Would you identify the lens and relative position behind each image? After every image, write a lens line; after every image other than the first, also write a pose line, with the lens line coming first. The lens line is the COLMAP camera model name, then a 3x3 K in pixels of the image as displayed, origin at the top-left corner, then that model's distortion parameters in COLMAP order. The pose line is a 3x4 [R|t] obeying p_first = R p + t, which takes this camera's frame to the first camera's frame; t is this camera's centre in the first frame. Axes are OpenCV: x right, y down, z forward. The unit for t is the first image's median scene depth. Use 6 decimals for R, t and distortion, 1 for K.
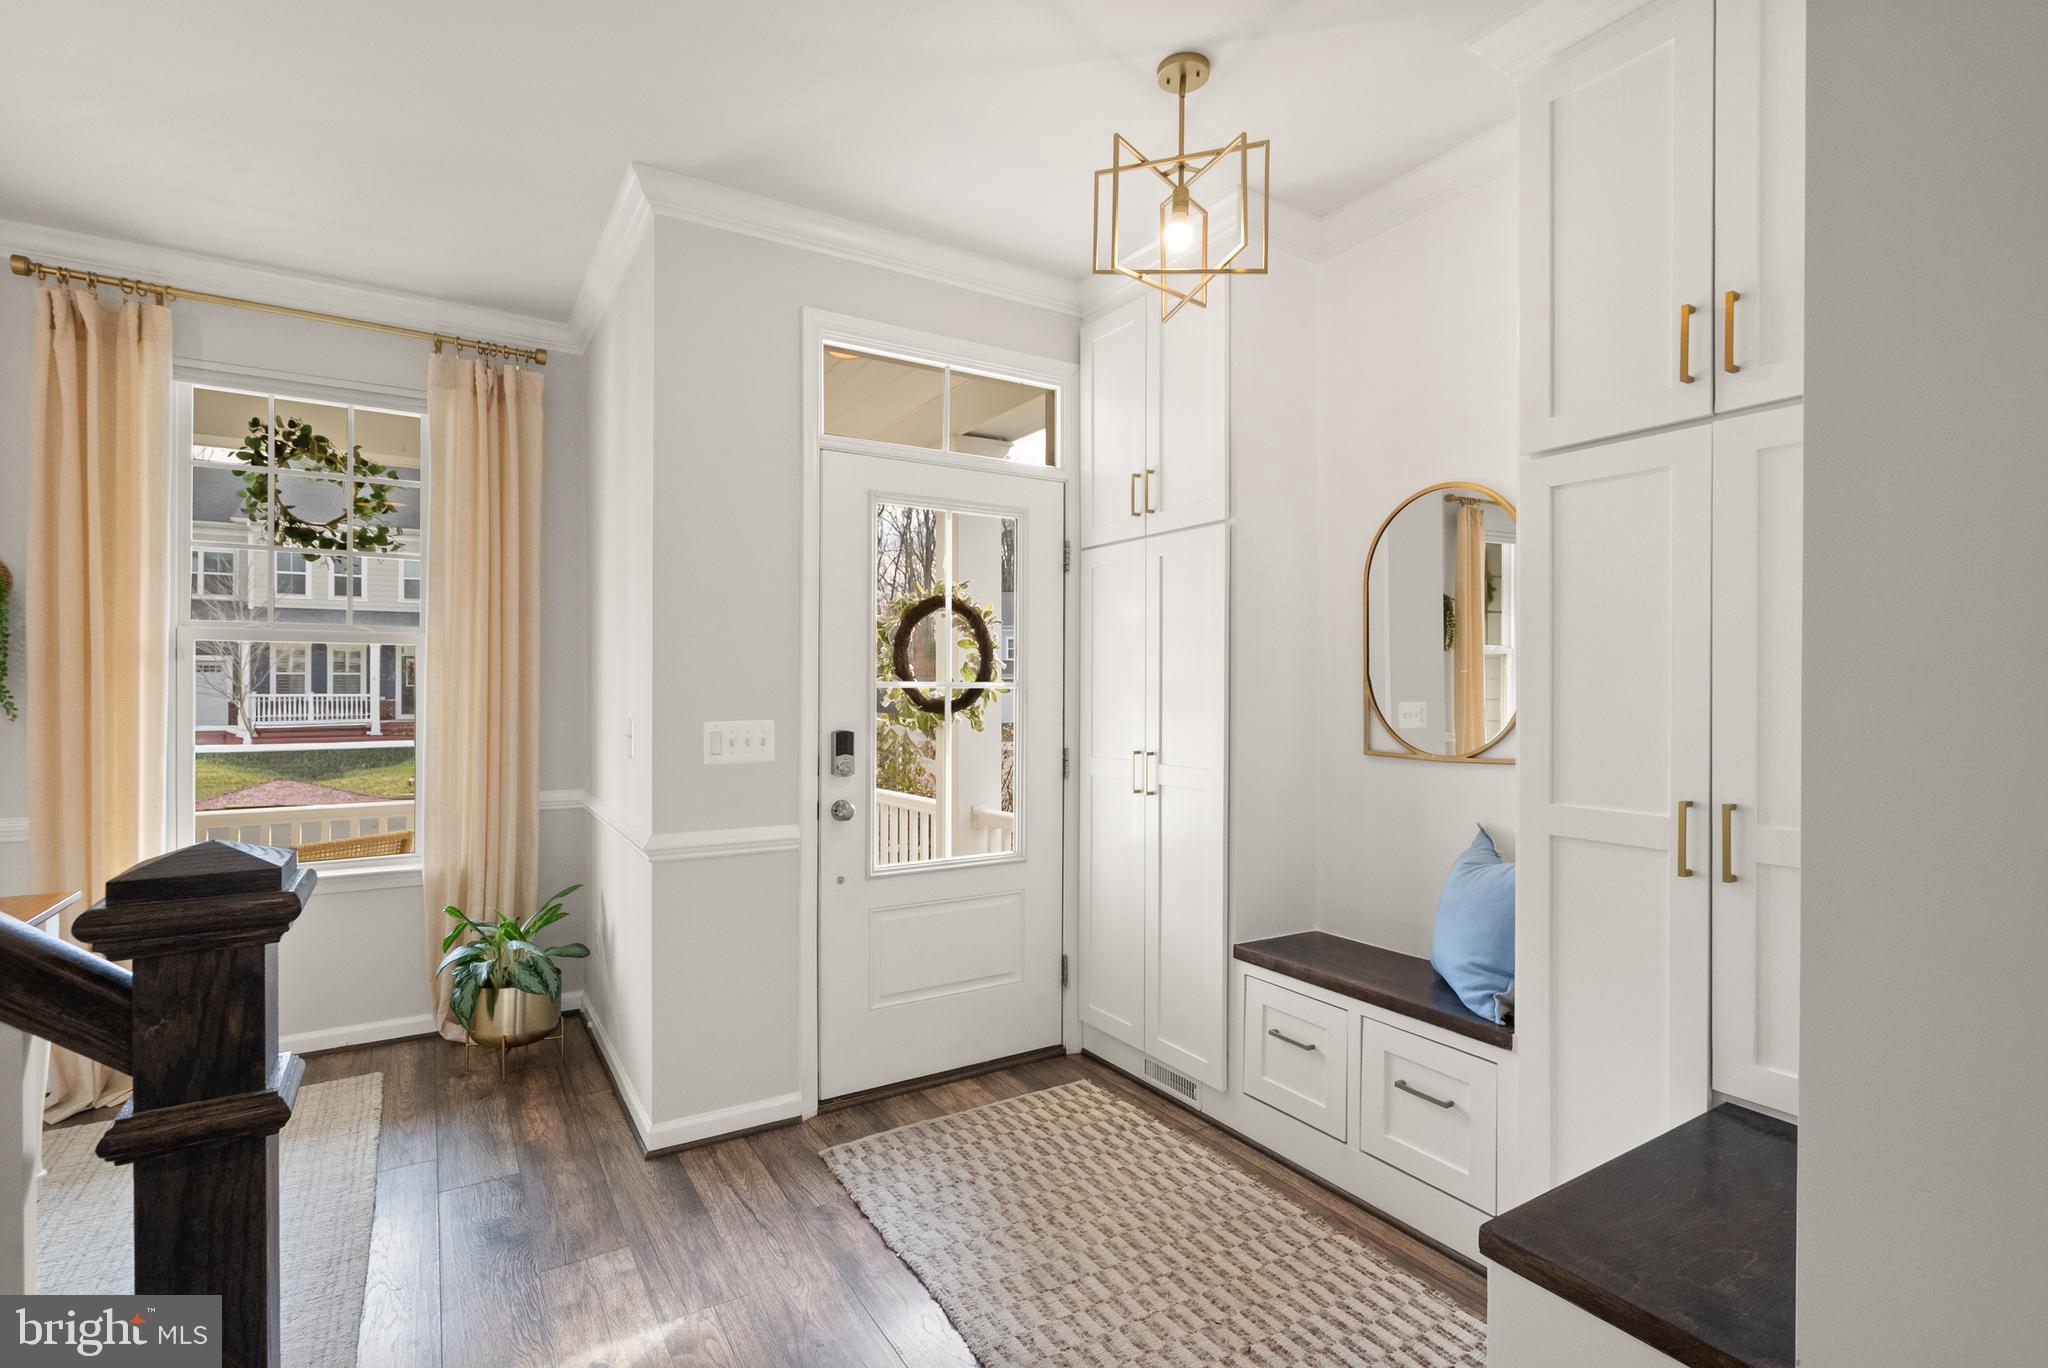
lens RADIAL K [[956.7, 0, 1018.2], [0, 956.7, 683.3], [0, 0, 1]] dist [-0.003245, 0.003625]
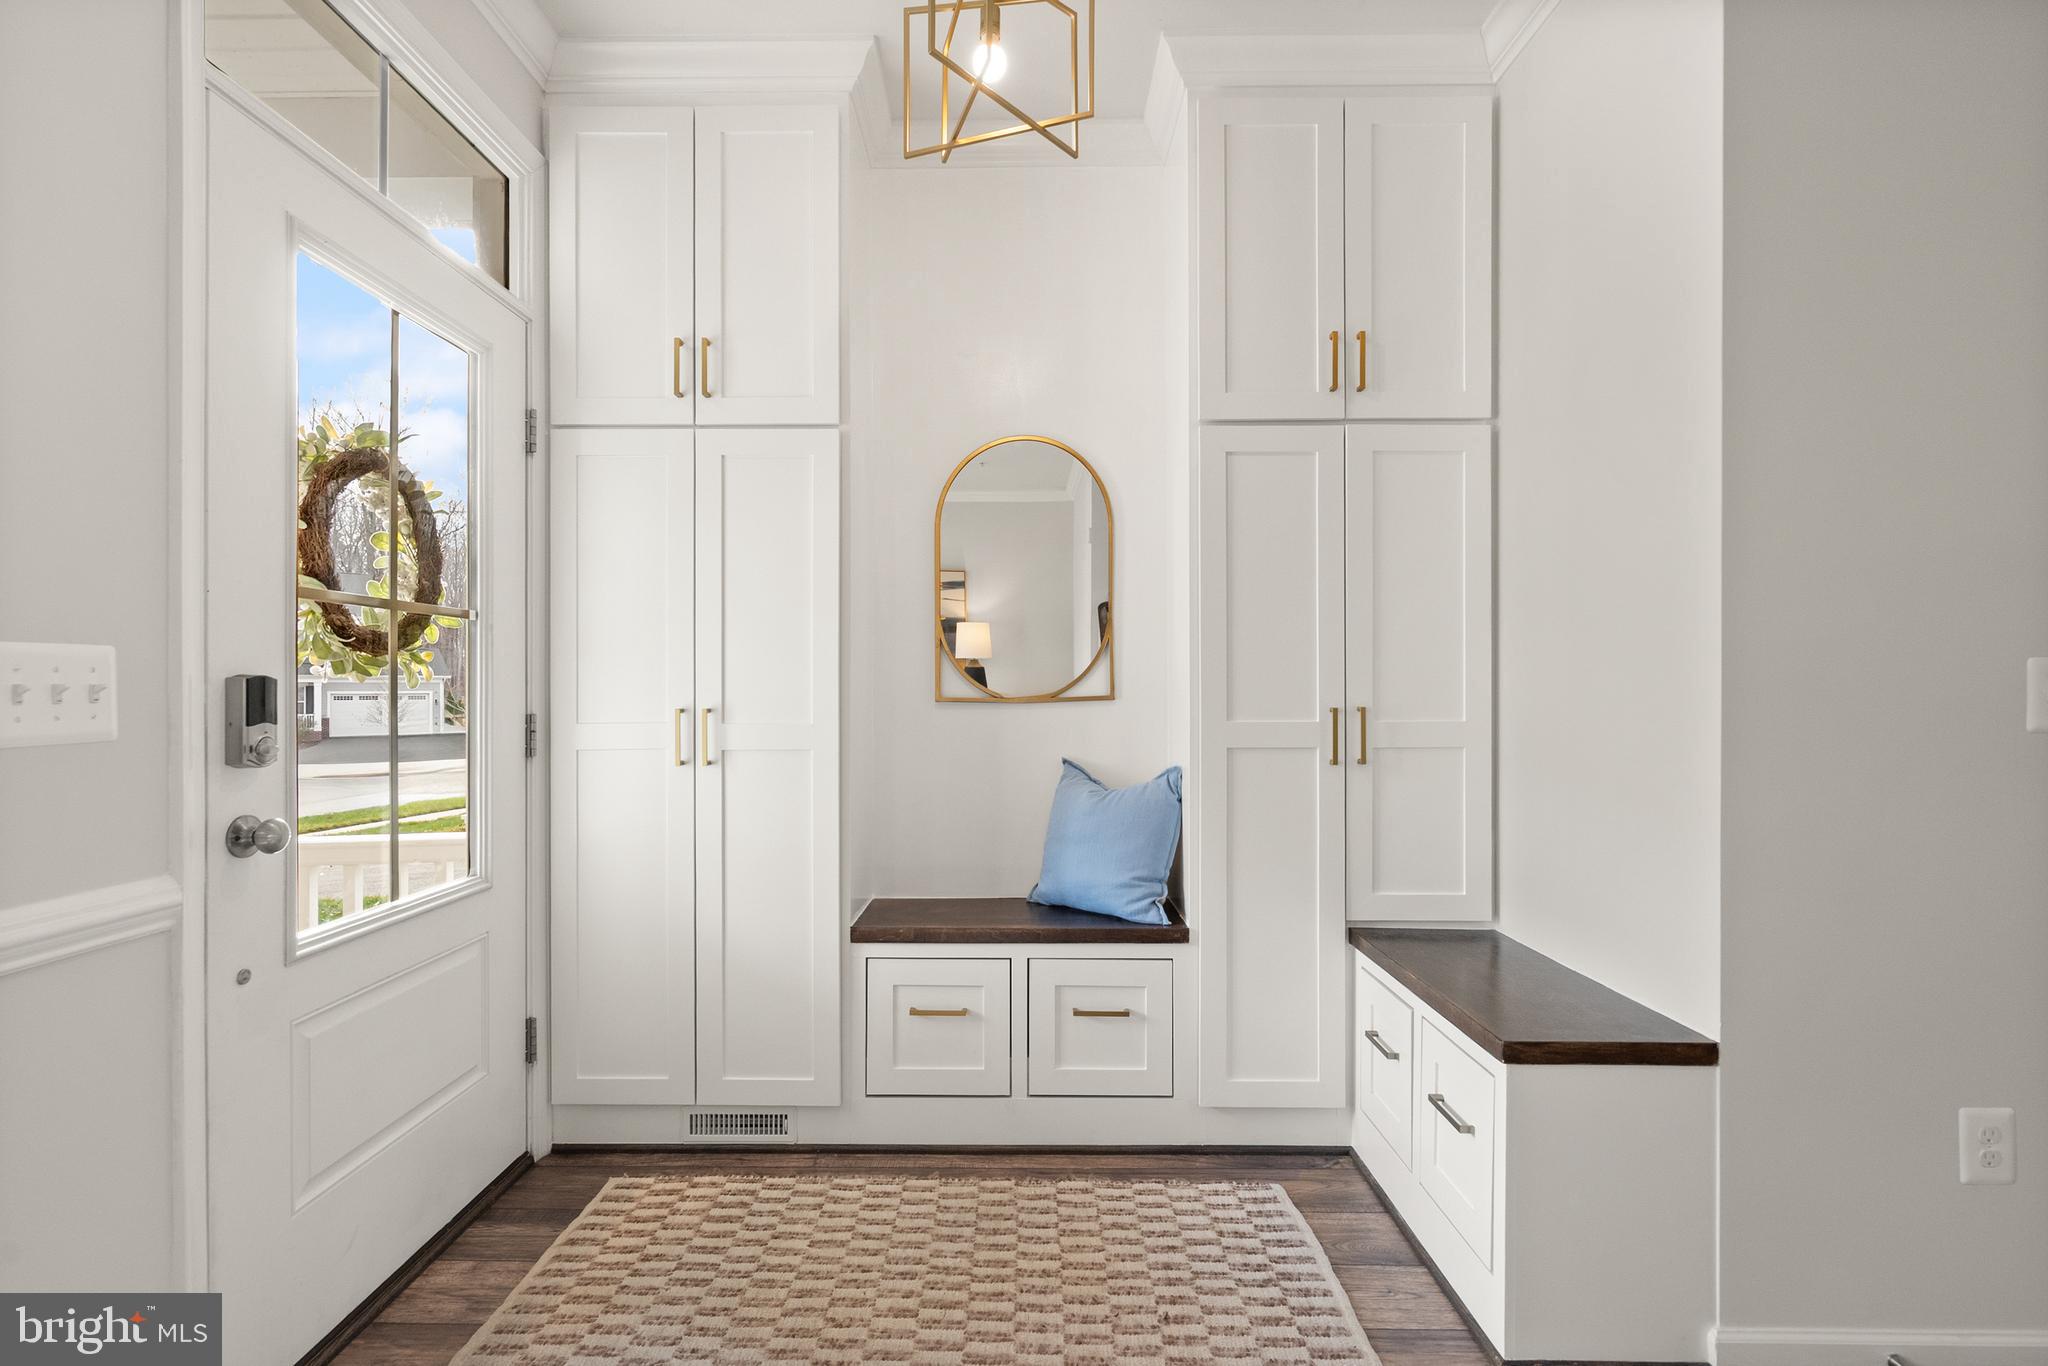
lens RADIAL K [[956.7, 0, 1010.7], [0, 956.7, 688.4], [0, 0, 1]] dist [-0.003245, 0.003625]
pose [[0.536642, -0.003289, 0.843804, -0.397109], [-0.000198, 0.999992, 0.004024, 0.055358], [-0.843810, -0.002327, 0.536637, 0.407275]]
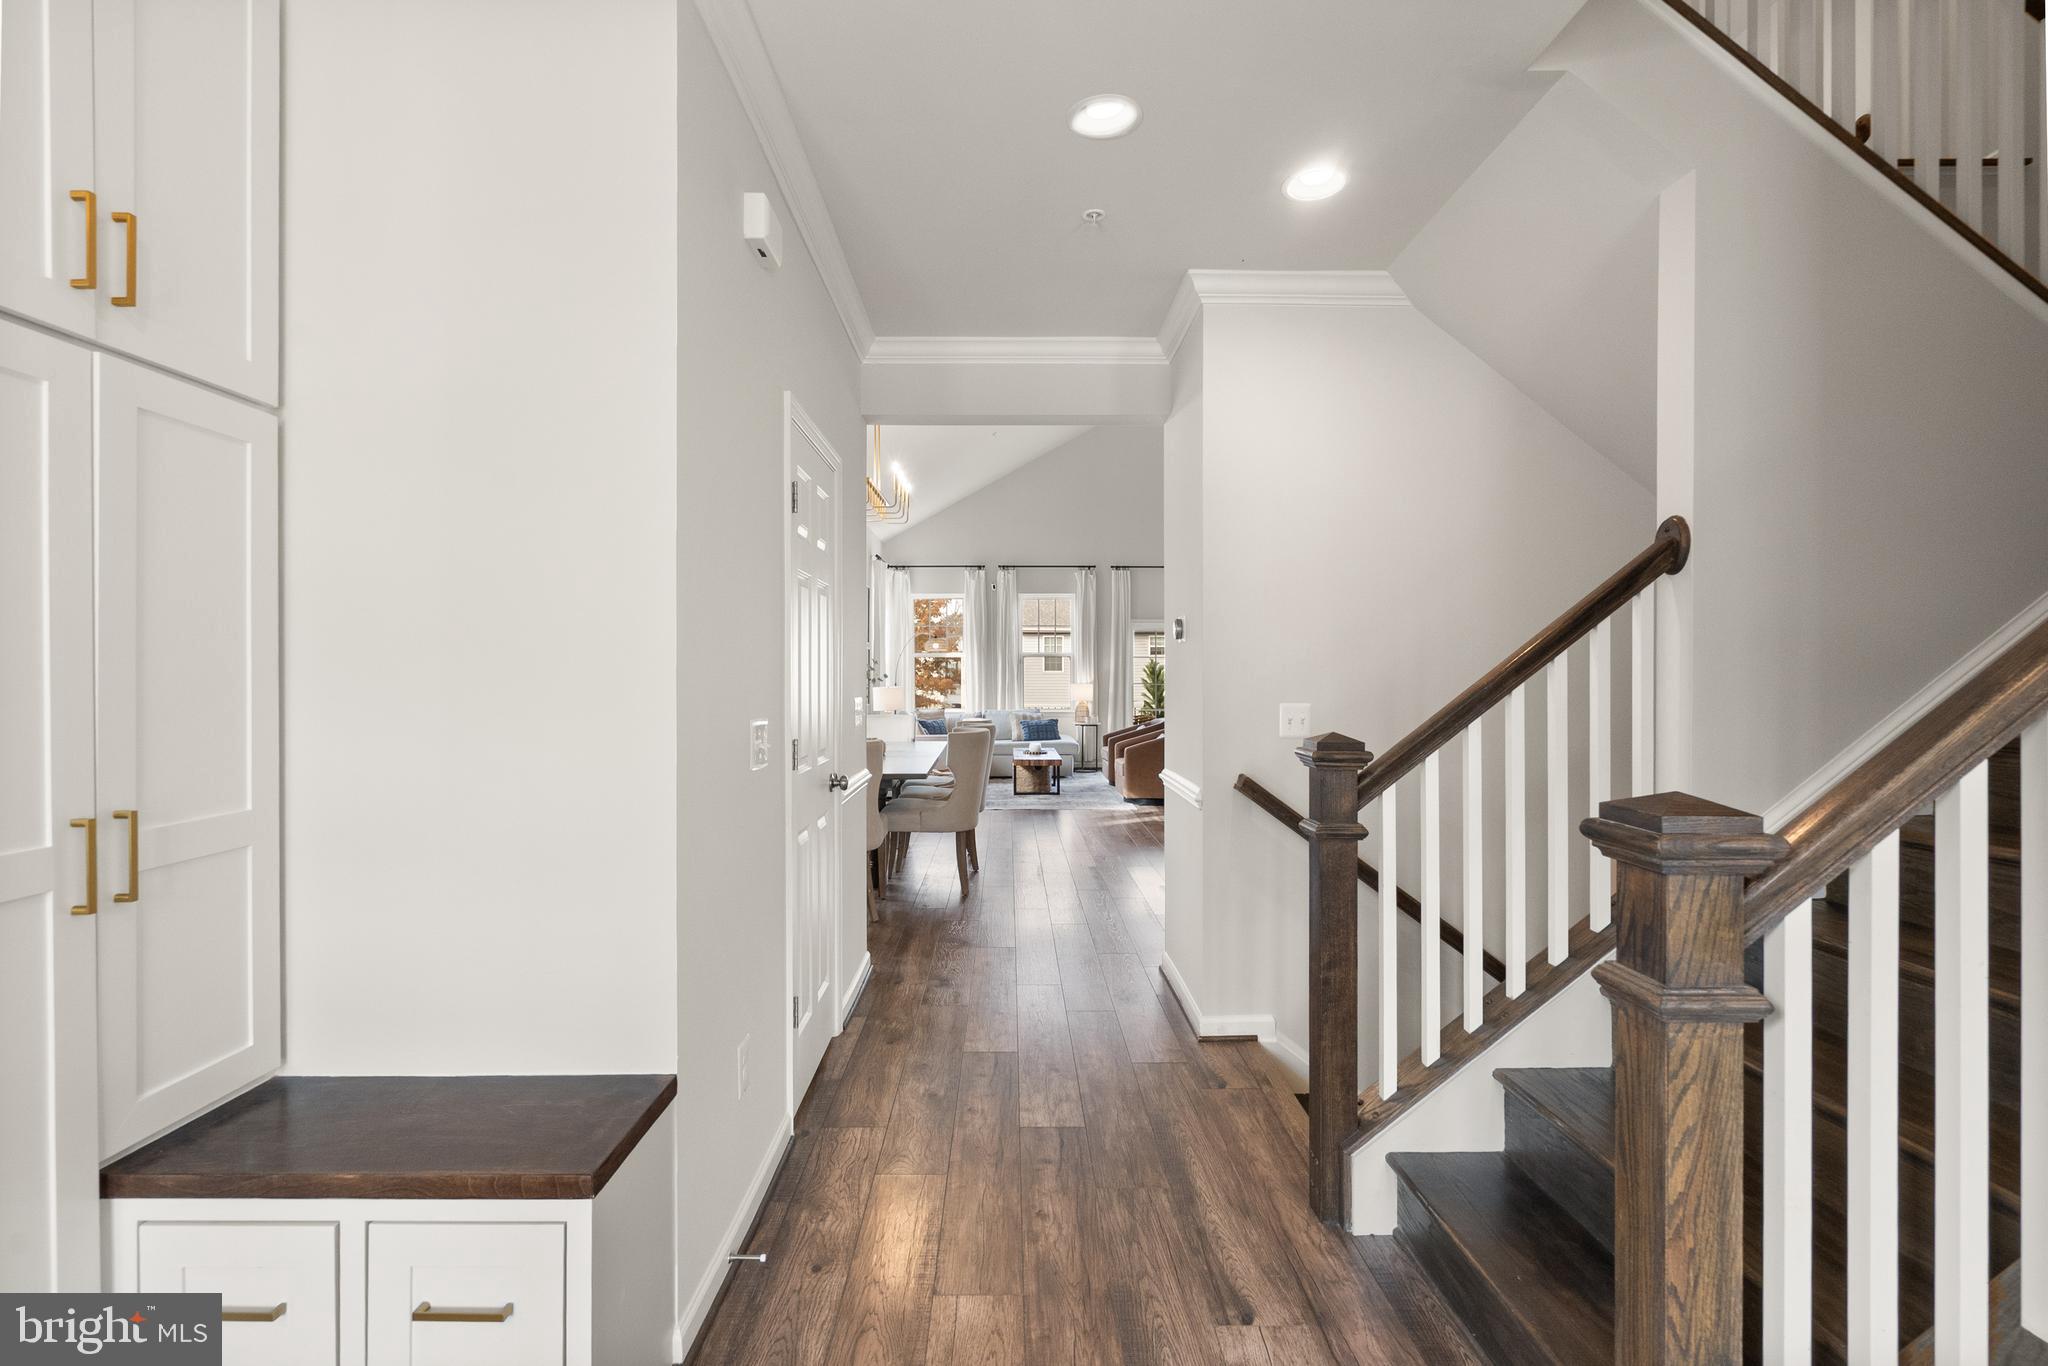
lens RADIAL K [[956.7, 0, 1007.0], [0, 956.7, 668.5], [0, 0, 1]] dist [-0.003245, 0.003625]
pose [[-0.852439, -0.000747, 0.522826, -0.220933], [-0.002924, 0.999990, -0.003337, -0.000403], [-0.522818, -0.004374, -0.852433, 0.776612]]
